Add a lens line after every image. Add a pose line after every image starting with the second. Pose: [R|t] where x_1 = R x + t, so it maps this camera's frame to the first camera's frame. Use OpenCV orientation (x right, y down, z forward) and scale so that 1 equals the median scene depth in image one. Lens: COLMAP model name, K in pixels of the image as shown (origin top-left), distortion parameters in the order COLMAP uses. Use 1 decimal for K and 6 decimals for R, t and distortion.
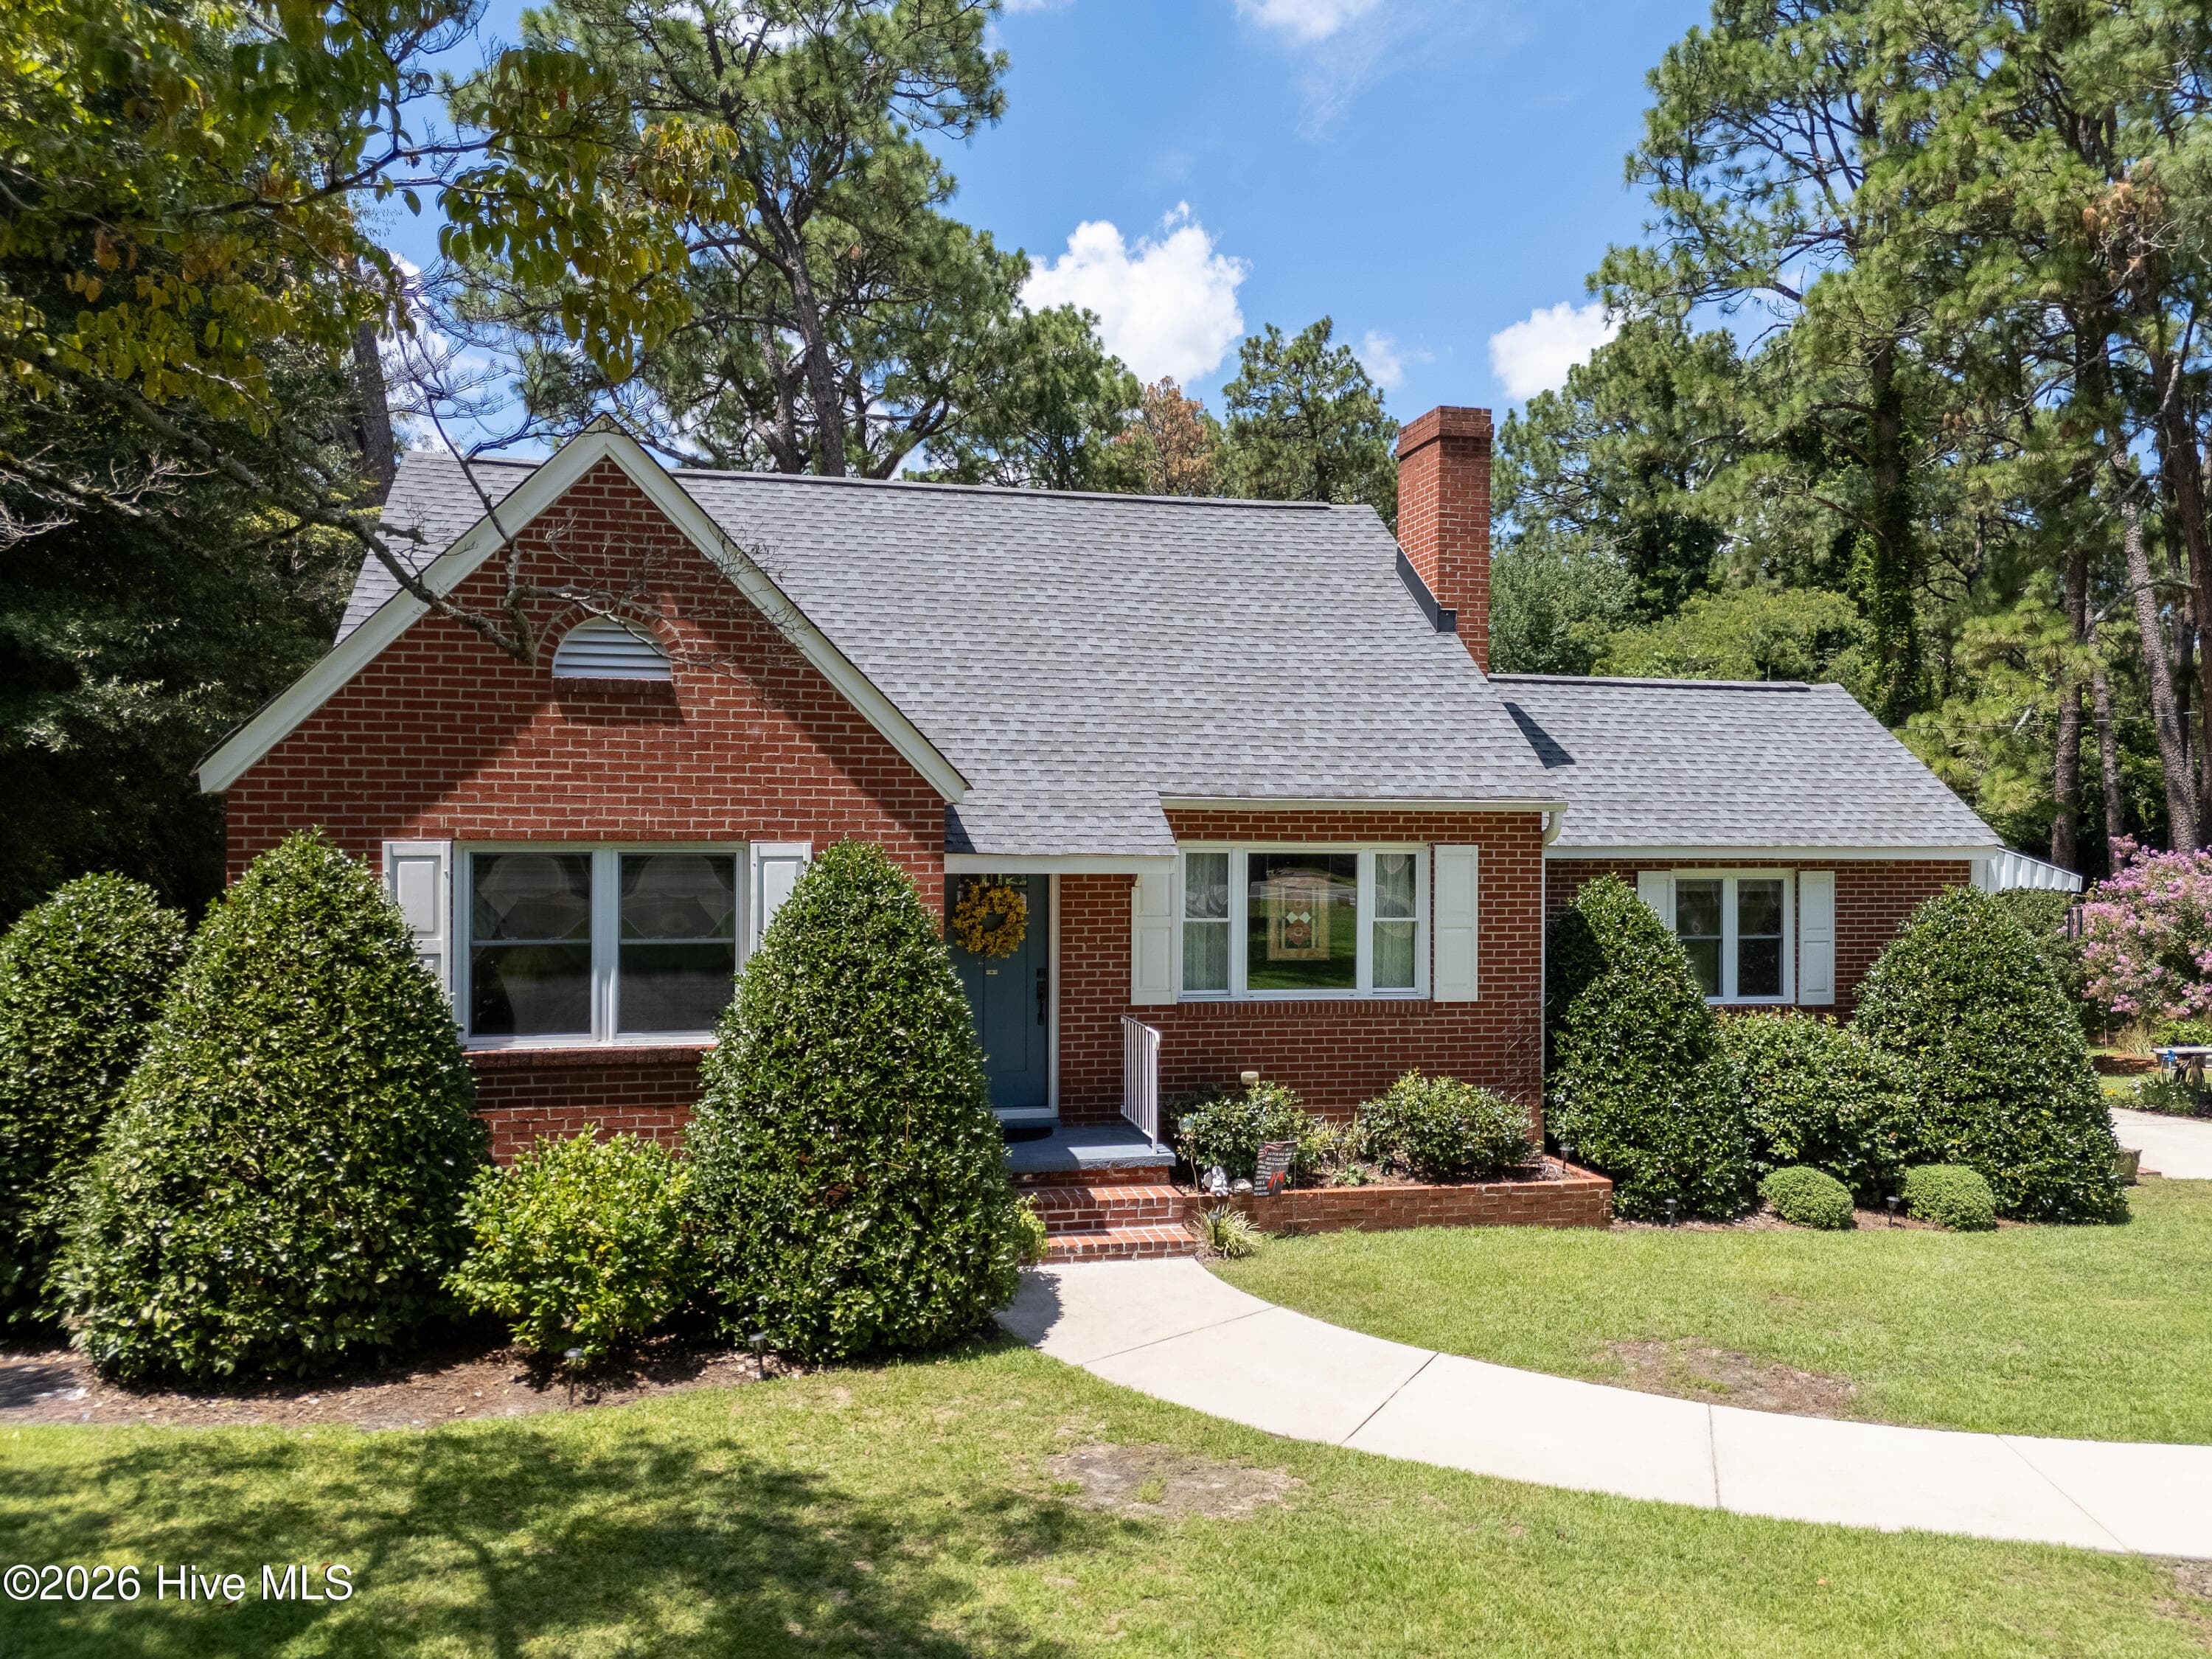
lens RADIAL K [[1607.8, 0, 1112.3], [0, 1607.8, 844.3], [0, 0, 1]] dist [0.071774, -0.069003]
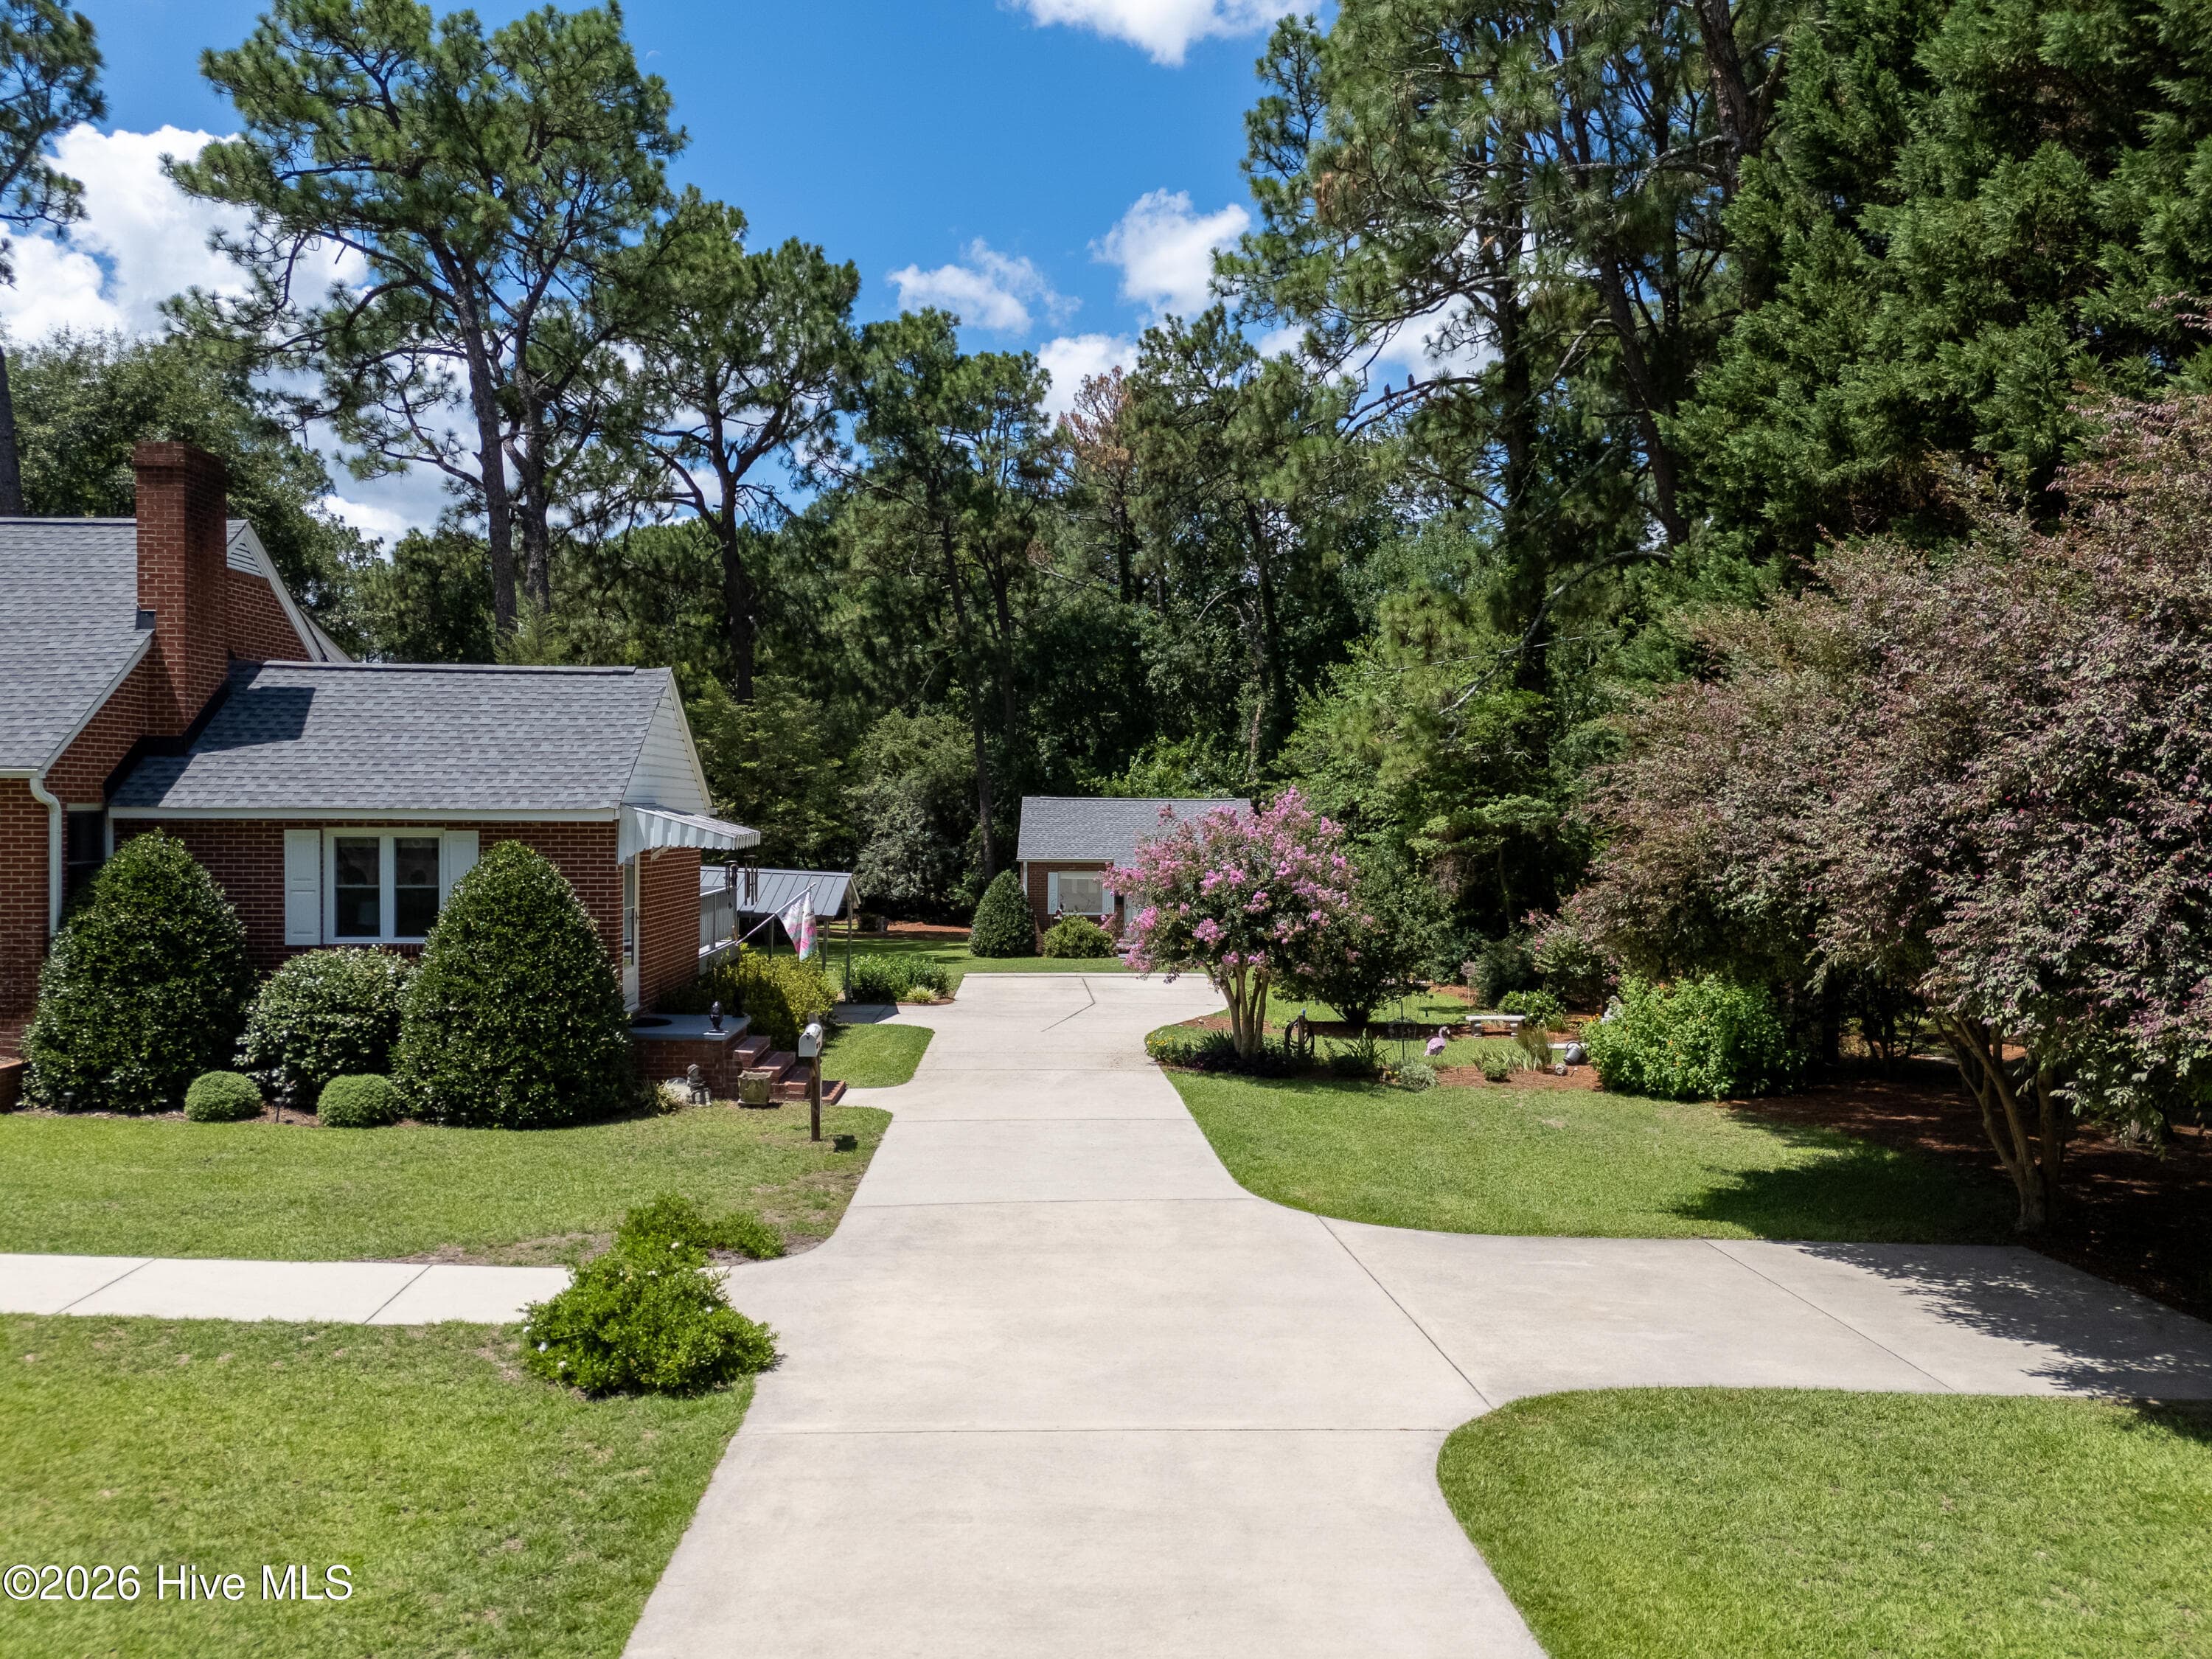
lens RADIAL K [[1607.8, 0, 1106.1], [0, 1607.8, 833.6], [0, 0, 1]] dist [0.071774, -0.069003]
pose [[0.981887, 0.002073, -0.189455, 1.389339], [-0.001215, 0.999988, 0.004647, 0.015830], [0.189462, -0.004333, 0.981878, -0.069672]]
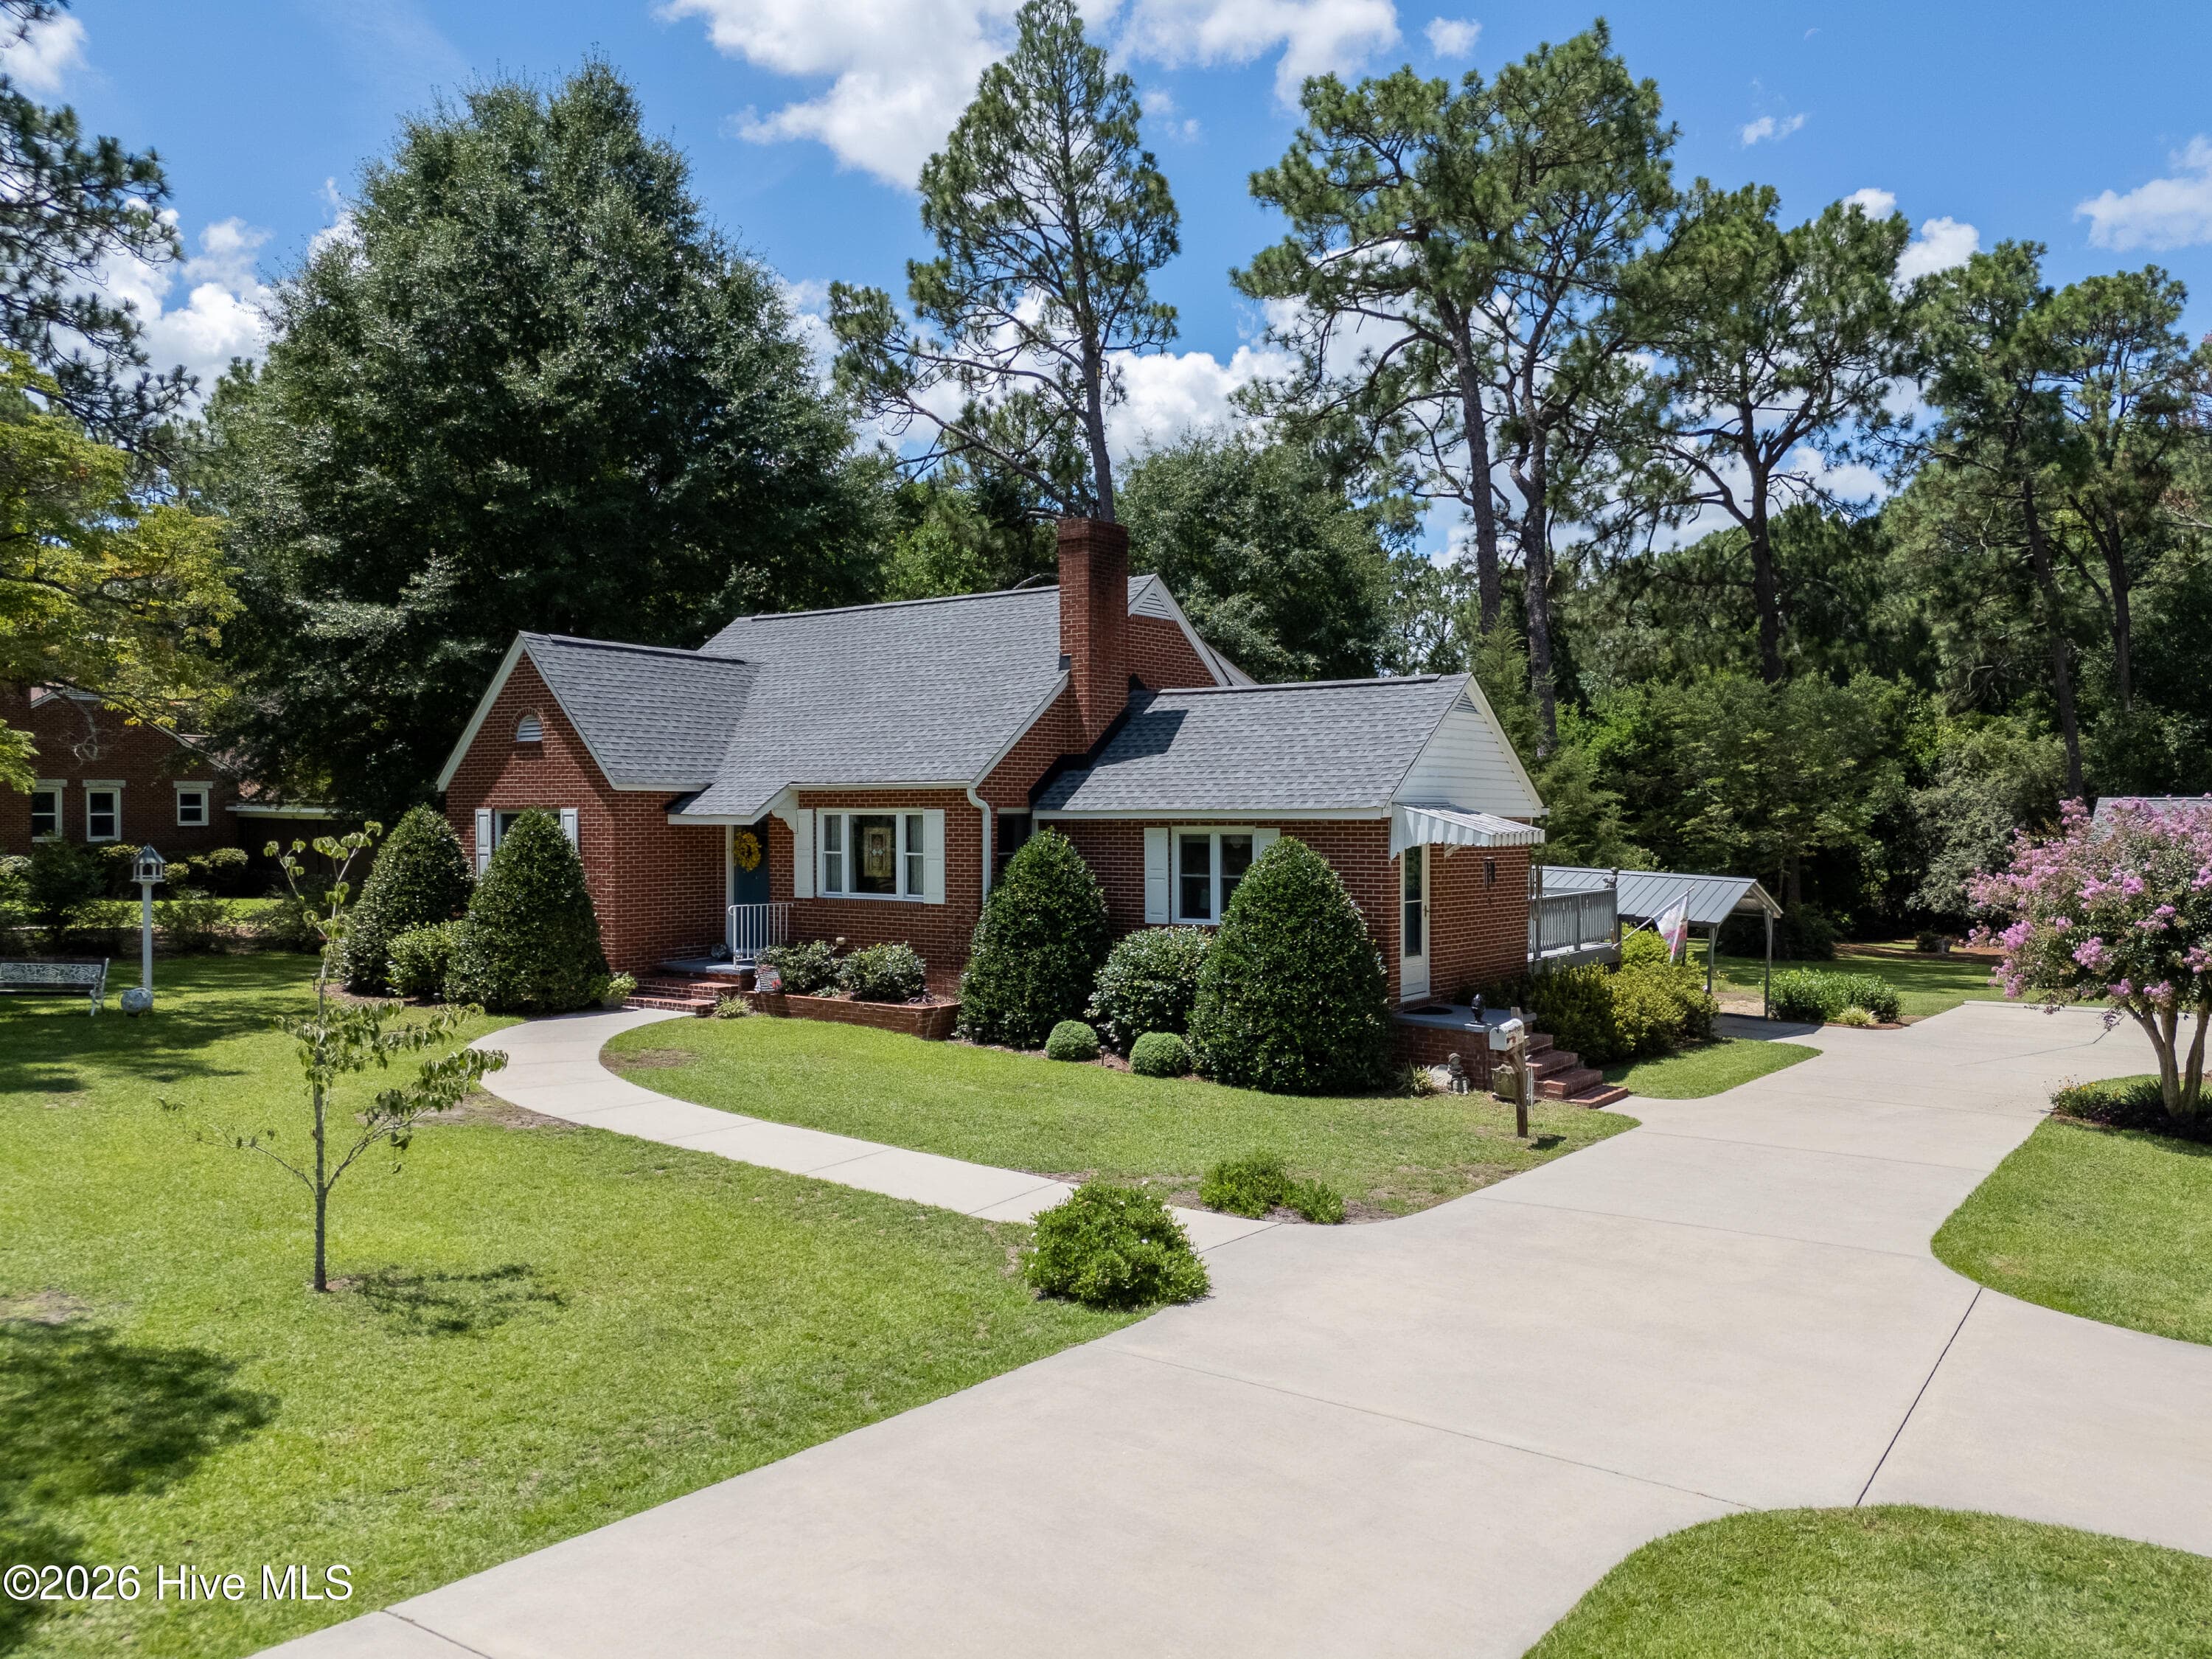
lens RADIAL K [[1607.8, 0, 1144.2], [0, 1607.8, 839.9], [0, 0, 1]] dist [0.071774, -0.069003]
pose [[0.662015, 0.003885, -0.749480, 1.690894], [-0.002620, 0.999992, 0.002869, 0.028056], [0.749486, 0.000064, 0.662021, 0.072644]]
